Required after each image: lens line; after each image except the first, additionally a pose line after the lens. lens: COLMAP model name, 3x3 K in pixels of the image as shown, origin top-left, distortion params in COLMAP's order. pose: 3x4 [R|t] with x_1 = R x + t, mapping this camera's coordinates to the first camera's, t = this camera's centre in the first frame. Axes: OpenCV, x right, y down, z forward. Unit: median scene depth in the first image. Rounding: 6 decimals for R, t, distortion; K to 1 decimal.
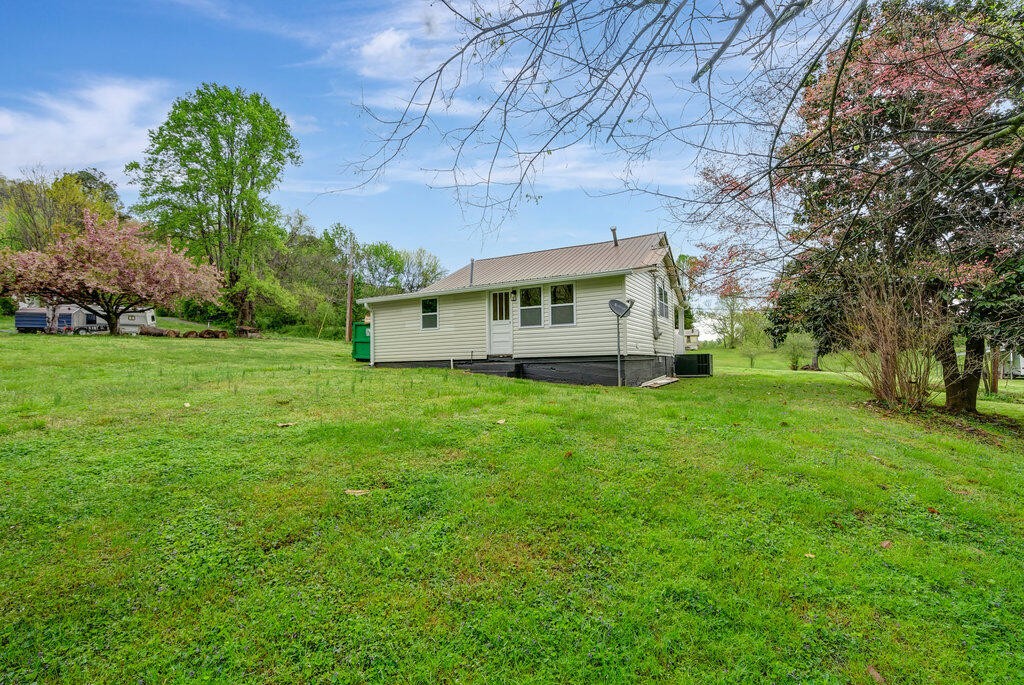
lens RADIAL K [[465.1, 0, 517.3], [0, 465.1, 345.8], [0, 0, 1]] dist [-0.000918, 0.006194]
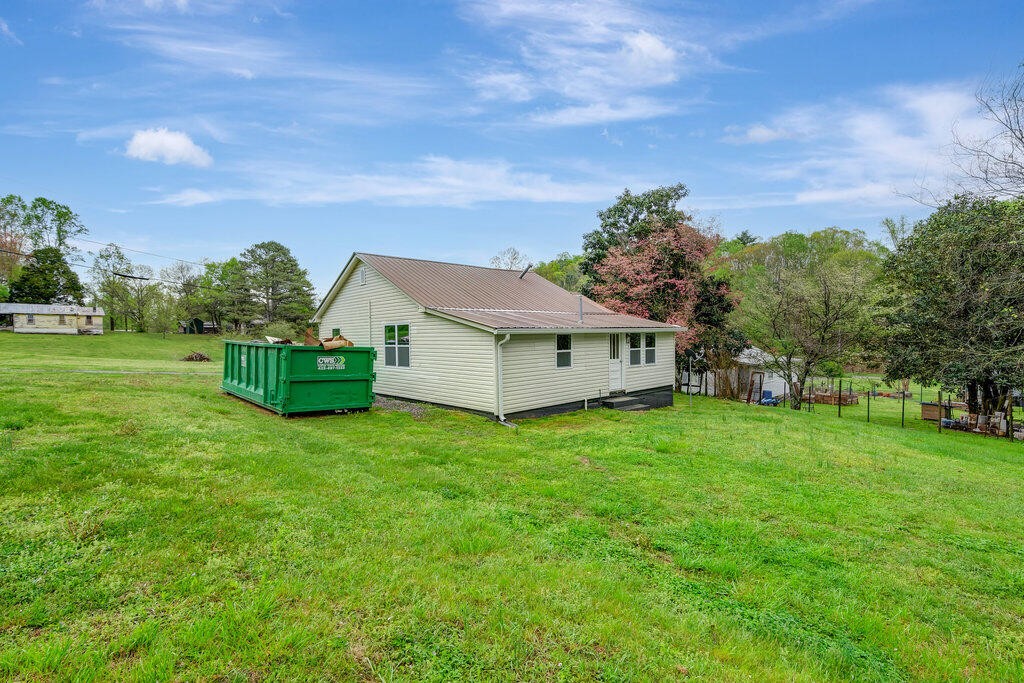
lens RADIAL K [[465.1, 0, 517.3], [0, 465.1, 344.8], [0, 0, 1]] dist [-0.000918, 0.006194]
pose [[0.302361, 0.011487, 0.953124, -1.160887], [-0.004382, 0.999934, -0.010661, -0.077075], [-0.953183, -0.000953, 0.302392, 0.888612]]
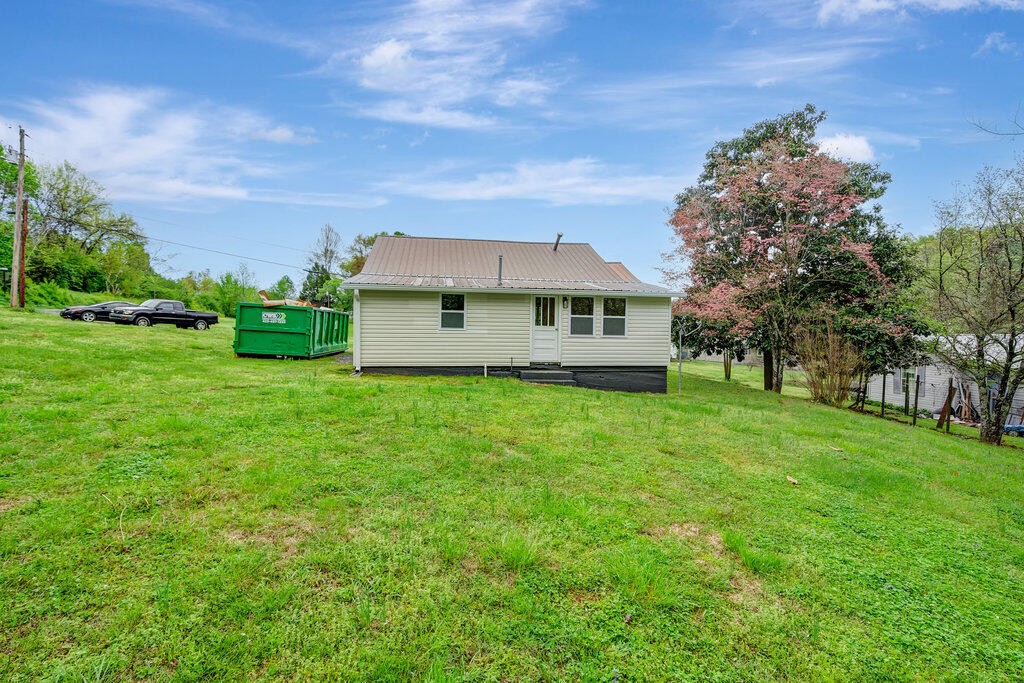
lens RADIAL K [[462.6, 0, 512.0], [0, 462.6, 341.5], [0, 0, 1]] dist [0.002328, 0.000428]
pose [[0.786116, 0.036431, 0.617004, -0.679348], [-0.043894, 0.999032, -0.003063, -0.017524], [-0.616518, -0.024674, 0.786954, 0.289723]]
